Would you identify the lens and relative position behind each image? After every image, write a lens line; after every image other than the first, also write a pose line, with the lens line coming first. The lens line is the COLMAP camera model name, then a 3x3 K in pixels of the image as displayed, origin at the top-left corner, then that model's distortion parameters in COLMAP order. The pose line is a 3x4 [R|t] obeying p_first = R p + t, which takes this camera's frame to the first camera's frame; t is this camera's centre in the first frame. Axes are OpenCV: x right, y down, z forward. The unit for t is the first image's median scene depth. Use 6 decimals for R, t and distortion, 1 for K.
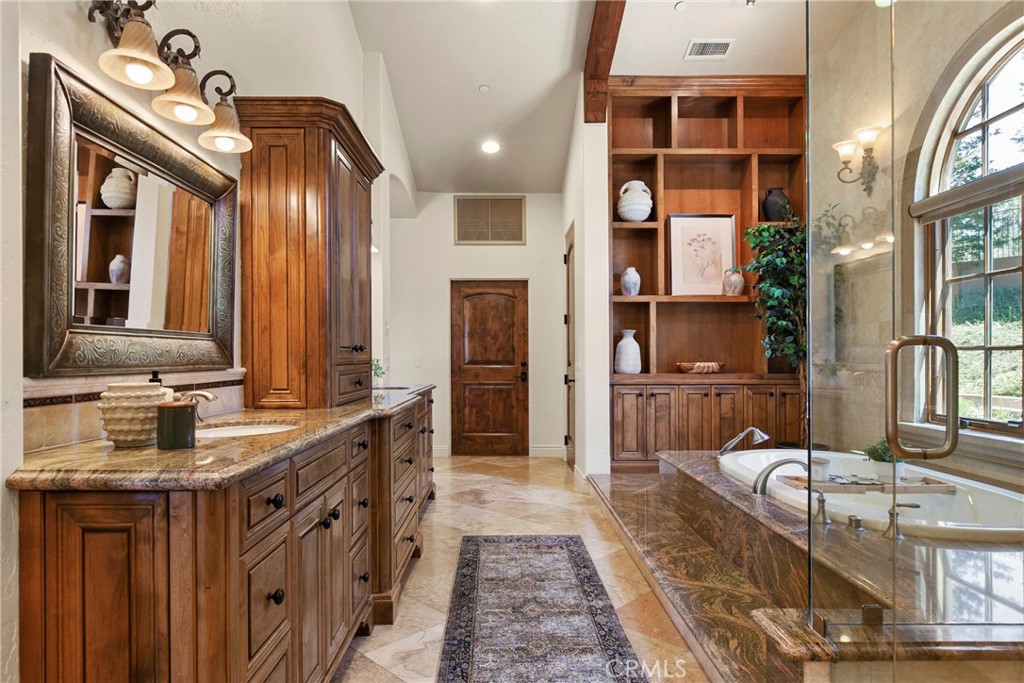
lens RADIAL K [[652.3, 0, 510.4], [0, 652.3, 349.2], [0, 0, 1]] dist [0.000287, 0.000047]
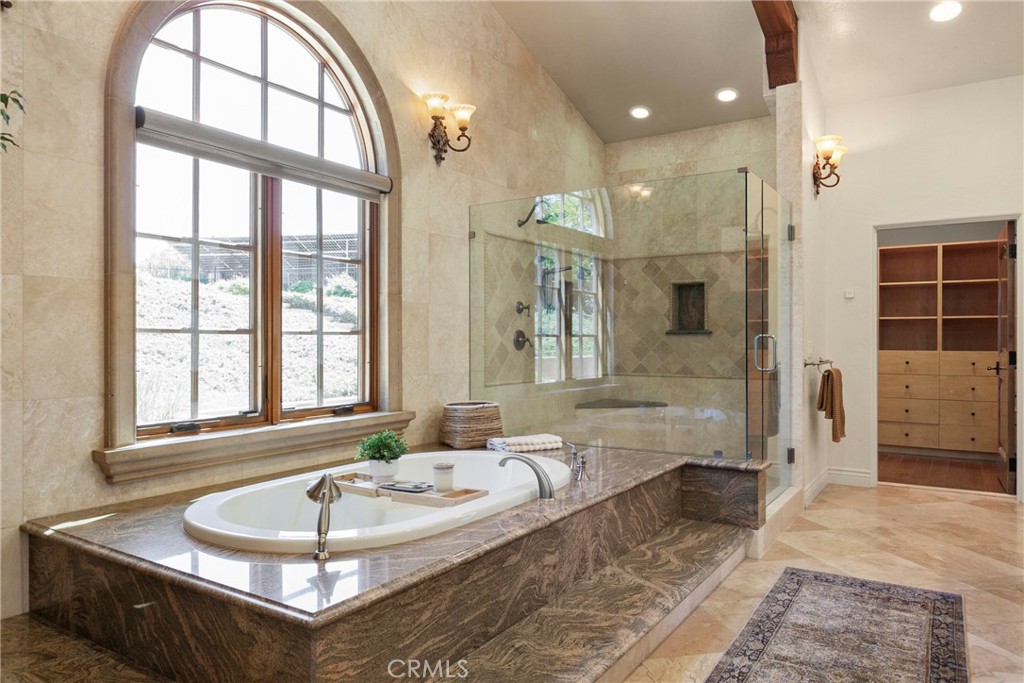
lens RADIAL K [[692.6, 0, 511.3], [0, 692.6, 343.3], [0, 0, 1]] dist [-0.003492, -0.002932]
pose [[-0.835487, 0.001730, 0.549507, -0.094996], [-0.003508, 0.999958, -0.008481, 0.025326], [-0.549499, -0.009013, -0.835446, 1.973231]]
